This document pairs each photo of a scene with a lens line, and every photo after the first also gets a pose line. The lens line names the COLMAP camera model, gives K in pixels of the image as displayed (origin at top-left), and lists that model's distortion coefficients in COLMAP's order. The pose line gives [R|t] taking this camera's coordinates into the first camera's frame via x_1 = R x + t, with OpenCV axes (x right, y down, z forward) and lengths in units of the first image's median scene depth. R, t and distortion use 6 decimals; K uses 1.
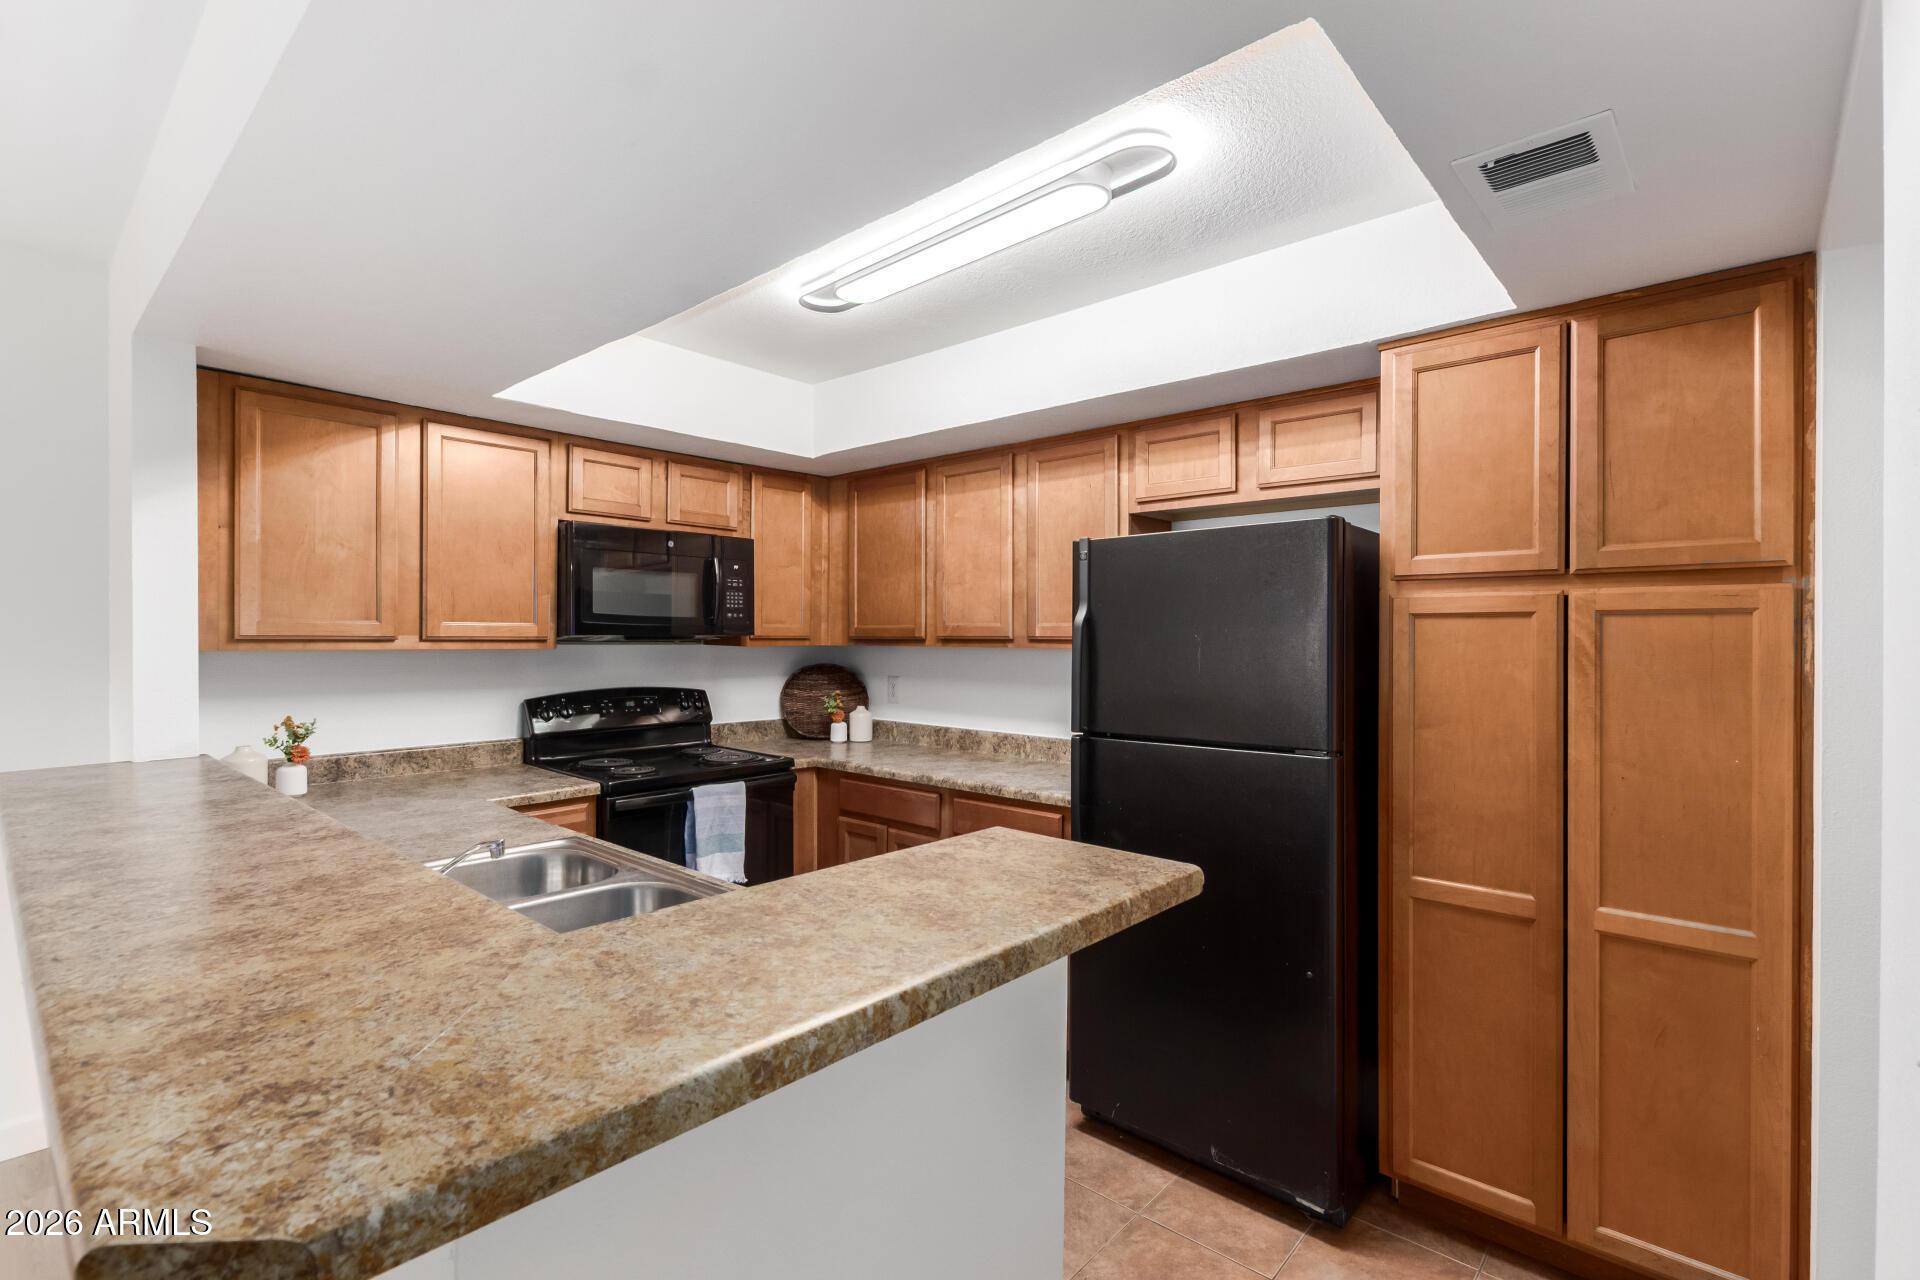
lens RADIAL K [[880.9, 0, 968.5], [0, 880.9, 638.5], [0, 0, 1]] dist [0.008325, -0.002407]
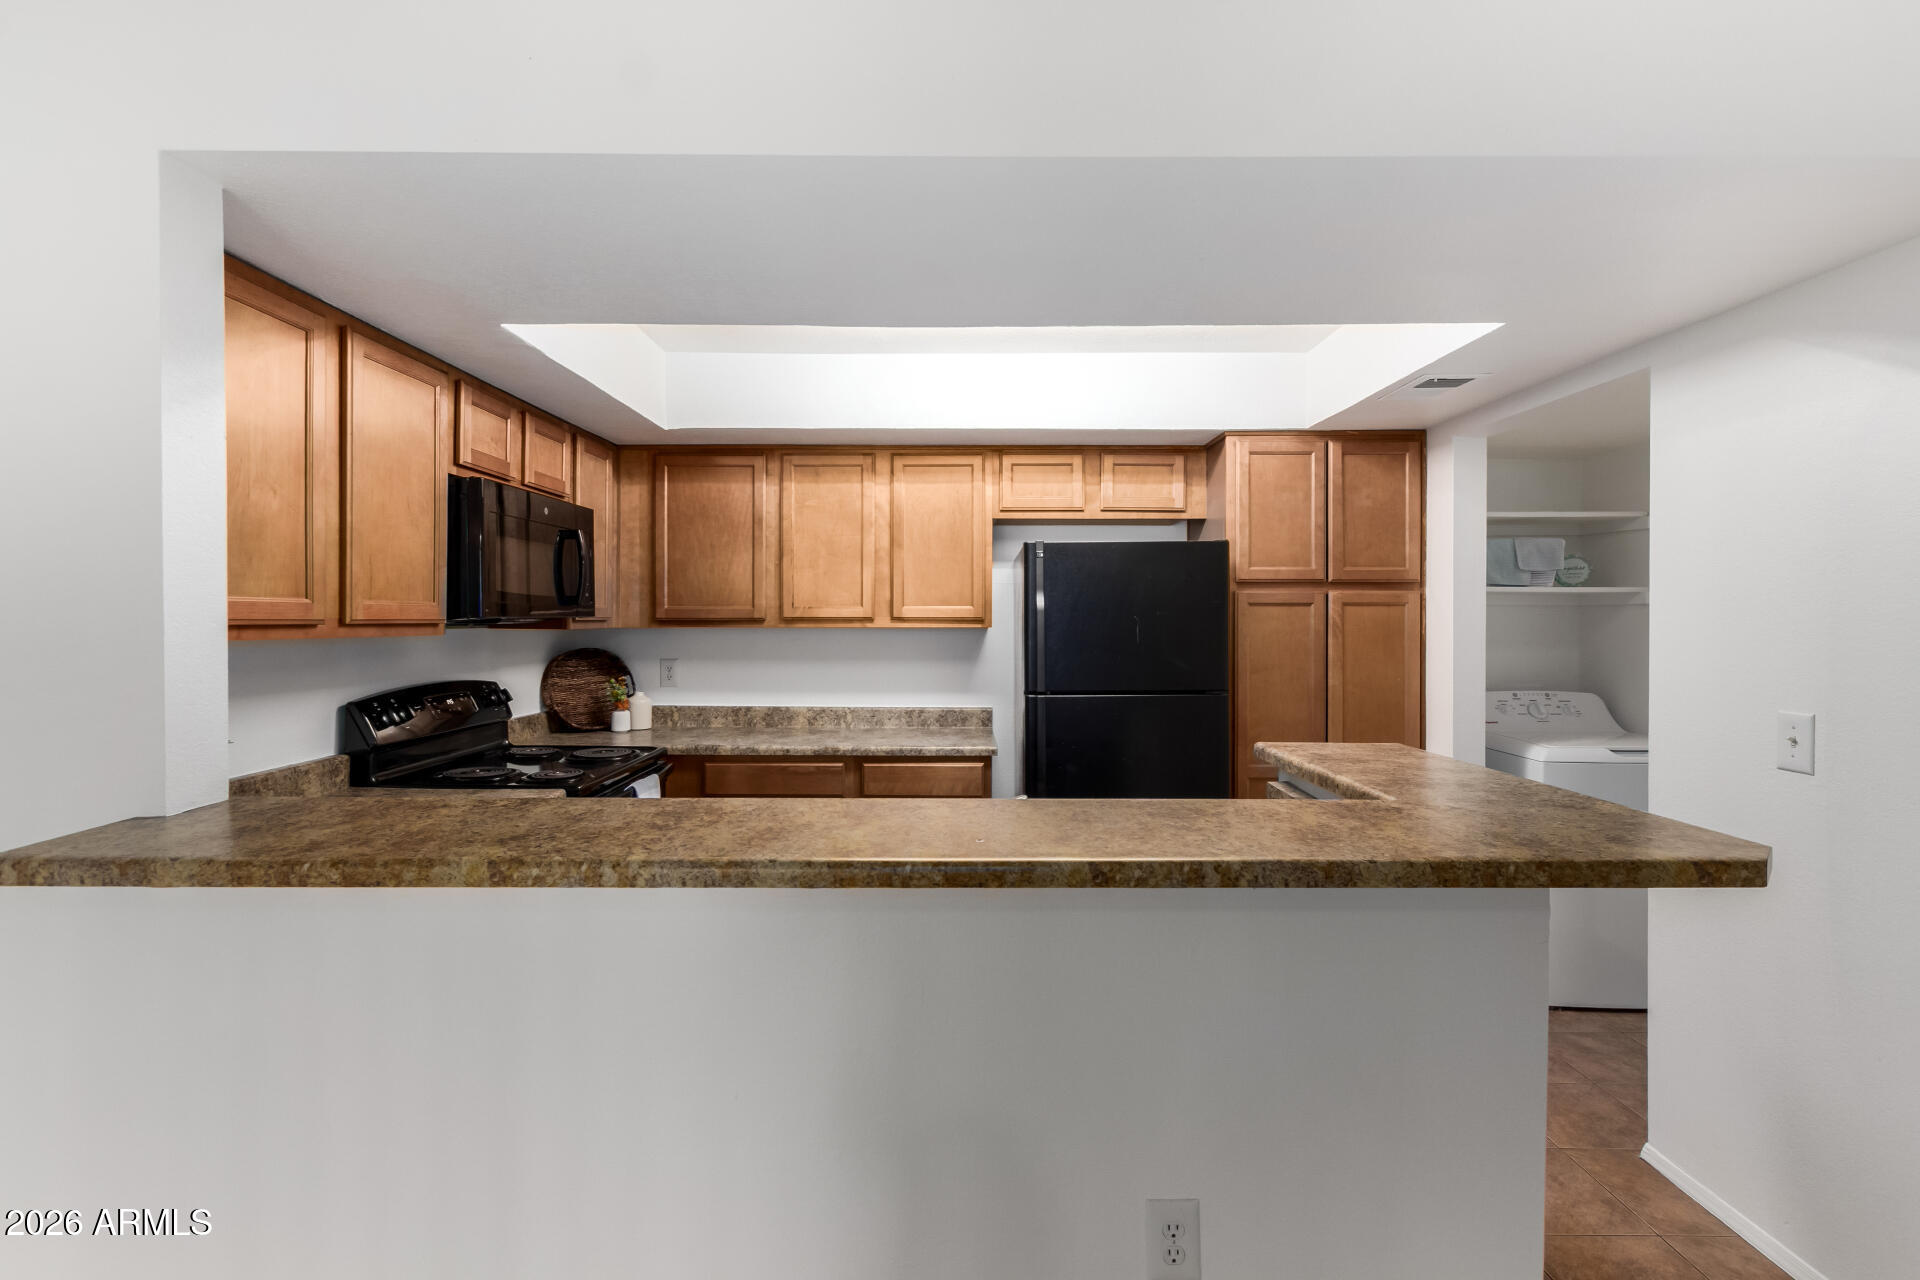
lens RADIAL K [[880.9, 0, 958.3], [0, 880.9, 620.0], [0, 0, 1]] dist [0.008325, -0.002407]
pose [[0.751327, -0.004832, 0.659913, -0.763428], [0.003779, 0.999988, 0.003019, -0.002536], [-0.659919, 0.000225, 0.751336, 0.107466]]
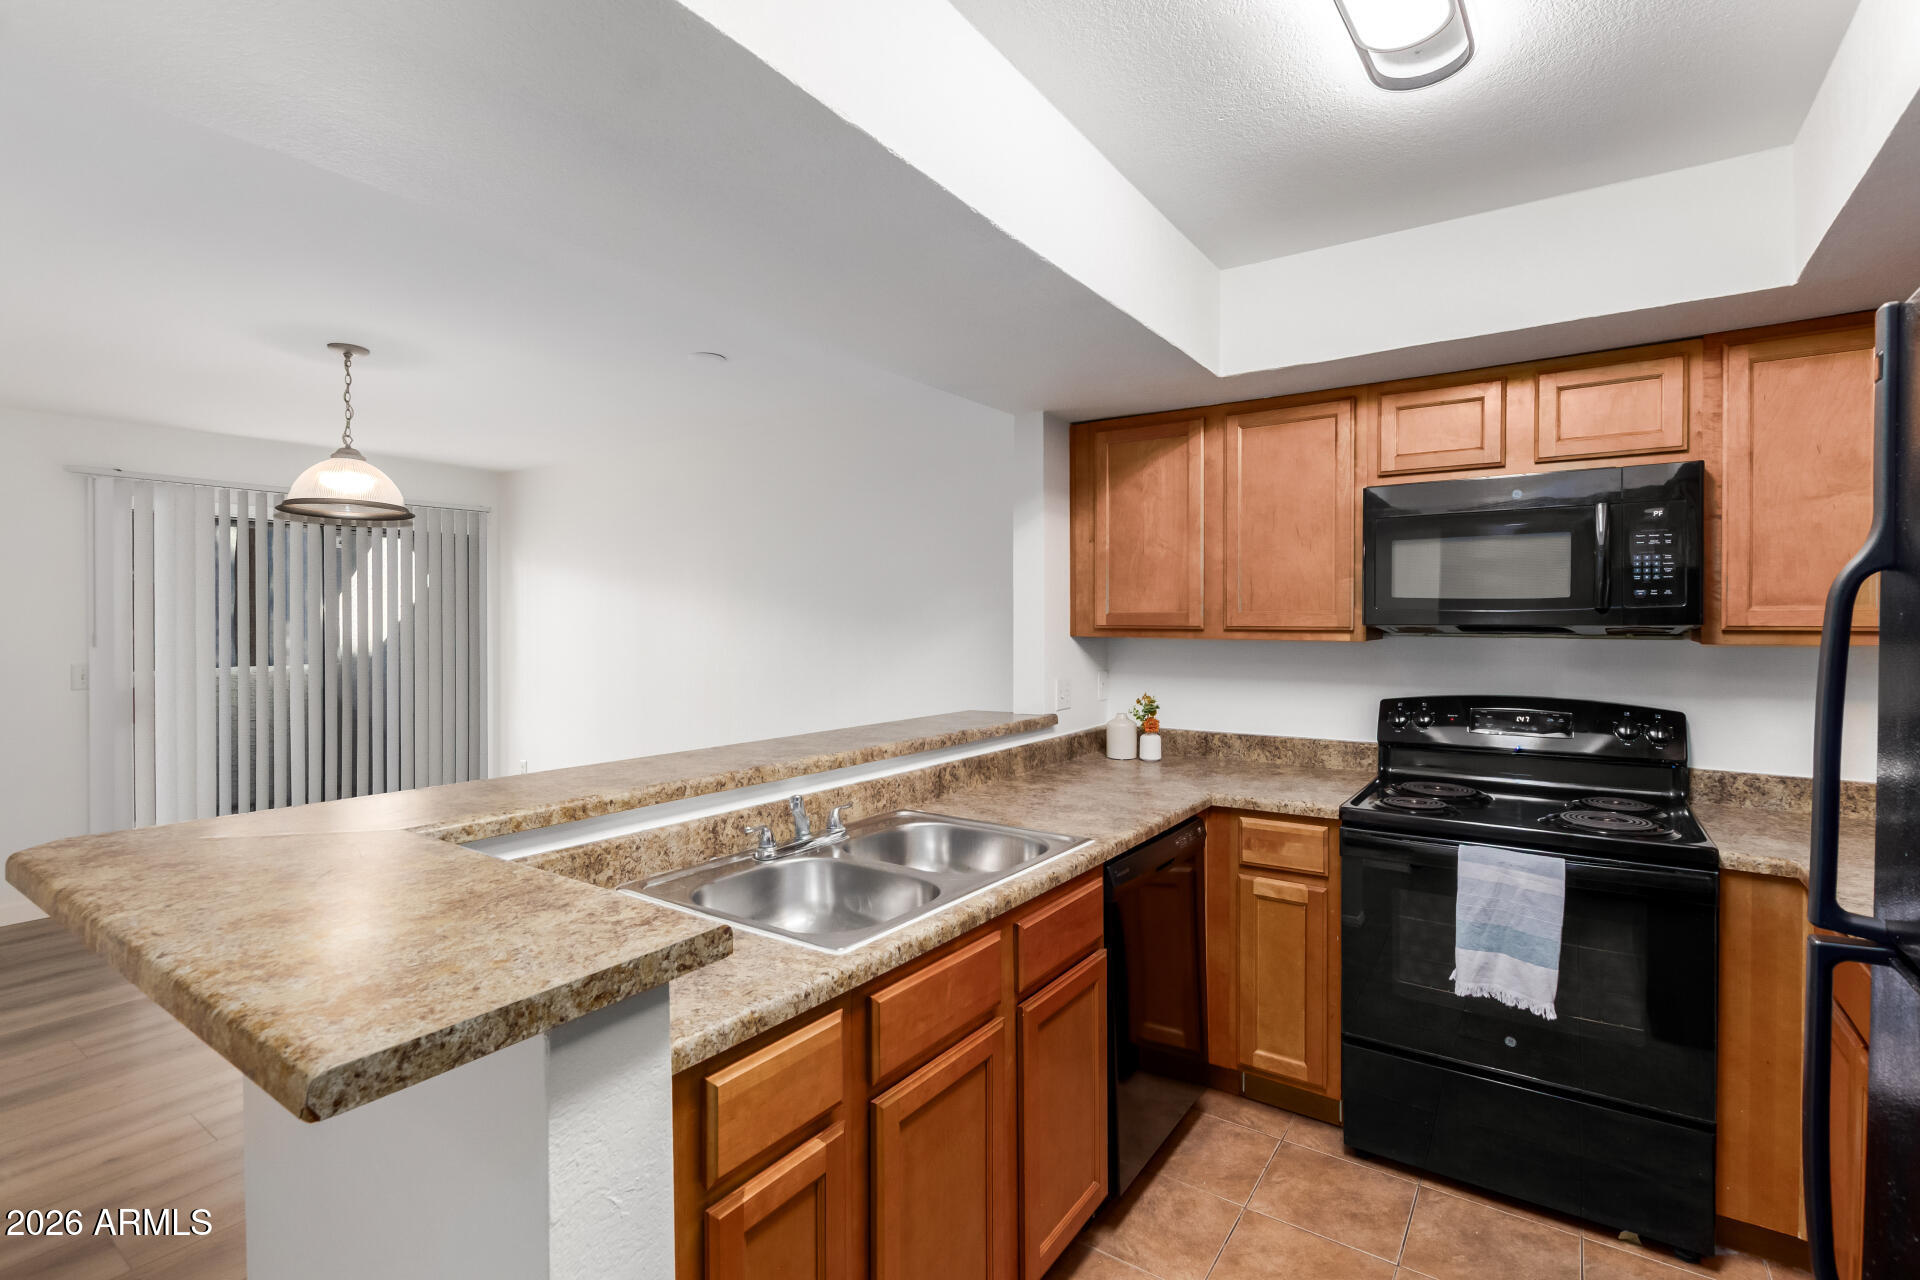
lens RADIAL K [[880.9, 0, 973.6], [0, 880.9, 619.8], [0, 0, 1]] dist [0.008325, -0.002407]
pose [[0.116816, -0.004885, -0.993142, 0.388606], [-0.005062, 0.999972, -0.005514, -0.002198], [0.993141, 0.005671, 0.116788, 0.625102]]
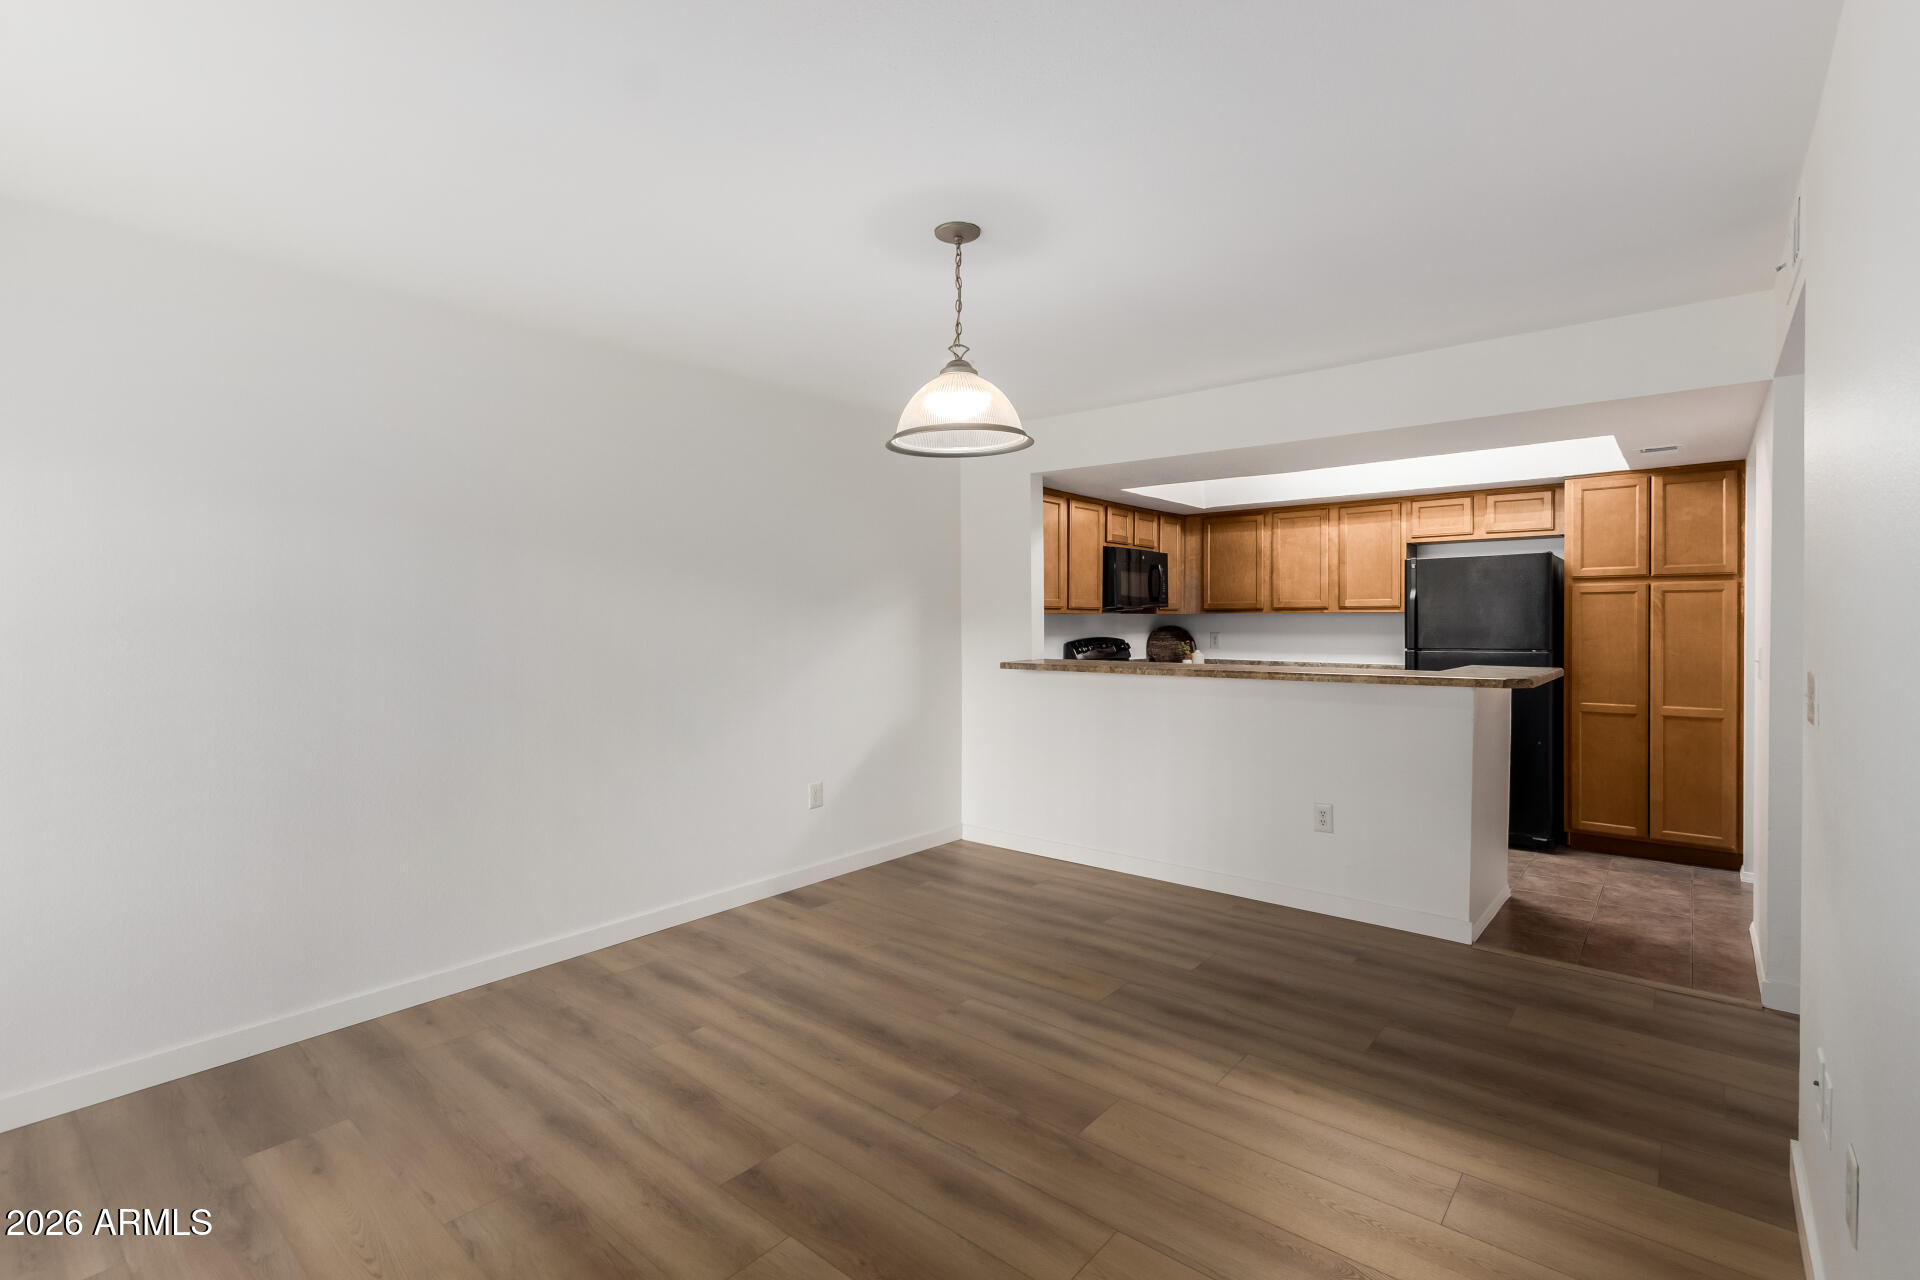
lens RADIAL K [[880.9, 0, 959.4], [0, 880.9, 631.0], [0, 0, 1]] dist [0.008325, -0.002407]
pose [[0.999590, -0.006905, 0.027791, -0.978714], [0.006652, 0.999936, 0.009170, 0.033753], [-0.027853, -0.008982, 0.999572, -1.055048]]
